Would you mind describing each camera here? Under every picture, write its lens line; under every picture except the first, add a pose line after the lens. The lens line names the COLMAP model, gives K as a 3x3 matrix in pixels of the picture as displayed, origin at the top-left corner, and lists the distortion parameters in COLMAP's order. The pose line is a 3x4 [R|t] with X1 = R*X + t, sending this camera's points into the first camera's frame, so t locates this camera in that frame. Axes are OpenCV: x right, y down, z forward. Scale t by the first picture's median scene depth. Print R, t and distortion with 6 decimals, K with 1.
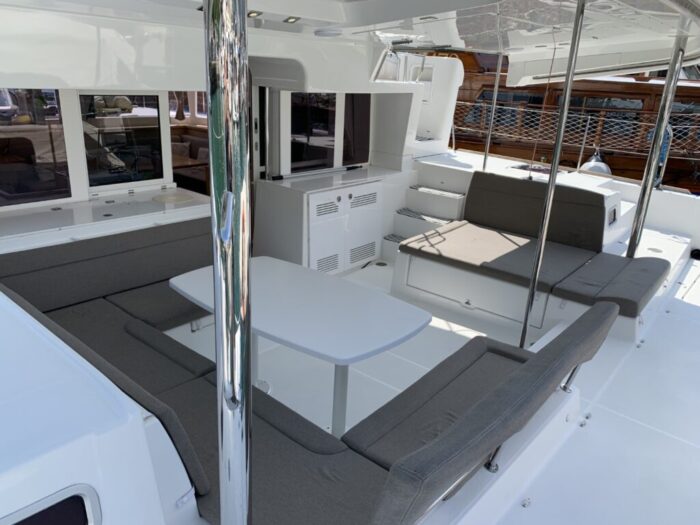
lens RADIAL K [[530.7, 0, 350.0], [0, 530.7, 262.5], [0, 0, 1]] dist [0.057718, -0.090114]
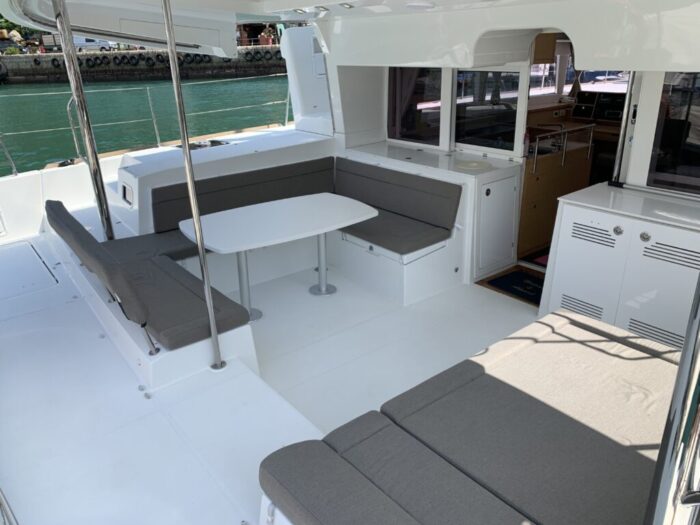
lens RADIAL K [[530.7, 0, 350.0], [0, 530.7, 262.5], [0, 0, 1]] dist [0.057718, -0.090114]
pose [[-0.221267, 0.325256, -0.919374, 0.766758], [-0.303946, 0.872783, 0.381925, -0.270230], [0.926638, 0.363948, -0.094258, 0.877220]]
